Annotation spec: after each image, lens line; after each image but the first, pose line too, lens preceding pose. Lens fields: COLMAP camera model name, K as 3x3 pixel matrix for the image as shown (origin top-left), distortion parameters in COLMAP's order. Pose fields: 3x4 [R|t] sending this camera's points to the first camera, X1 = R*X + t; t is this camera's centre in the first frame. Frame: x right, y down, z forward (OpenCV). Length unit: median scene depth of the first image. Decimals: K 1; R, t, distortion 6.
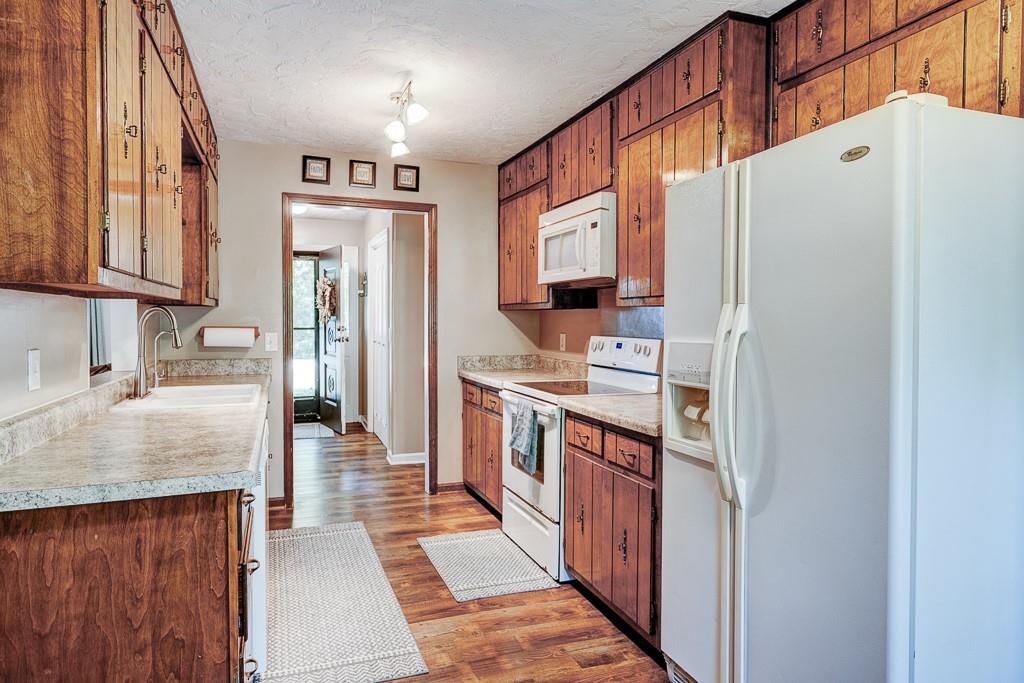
lens RADIAL K [[601.2, 0, 512.0], [0, 601.2, 341.5], [0, 0, 1]] dist [-0.003106, 0.000239]
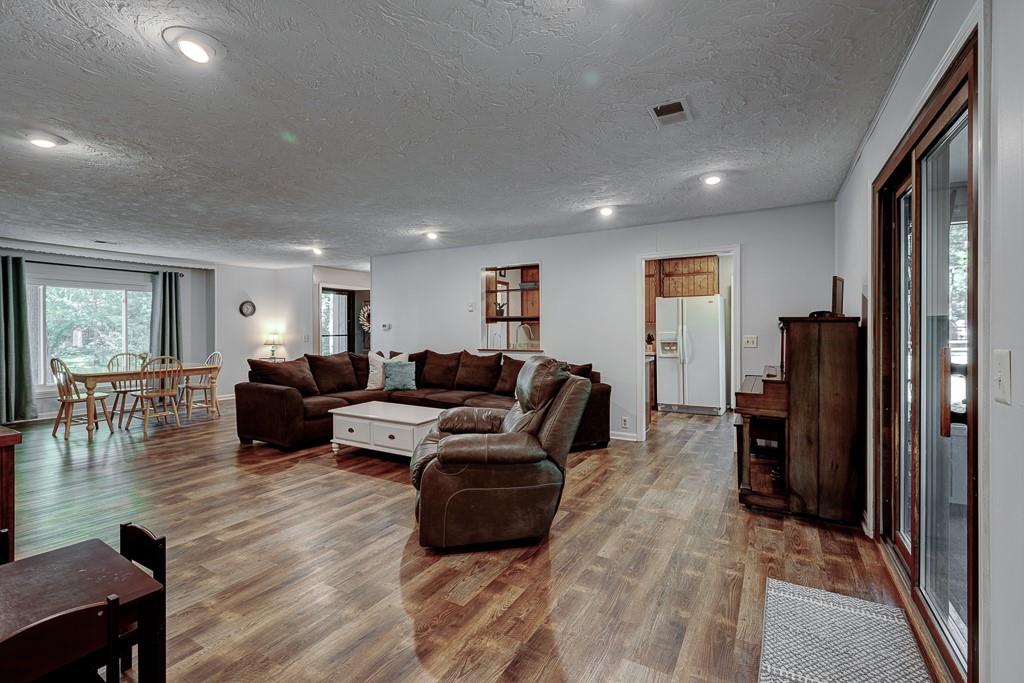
lens RADIAL K [[468.7, 0, 509.8], [0, 468.7, 330.0], [0, 0, 1]] dist [0.000124, -0.000047]
pose [[0.777135, -0.004404, 0.629318, -2.438587], [0.029078, 0.999159, -0.028917, 0.038261], [-0.628661, 0.040772, 0.776610, -0.878482]]
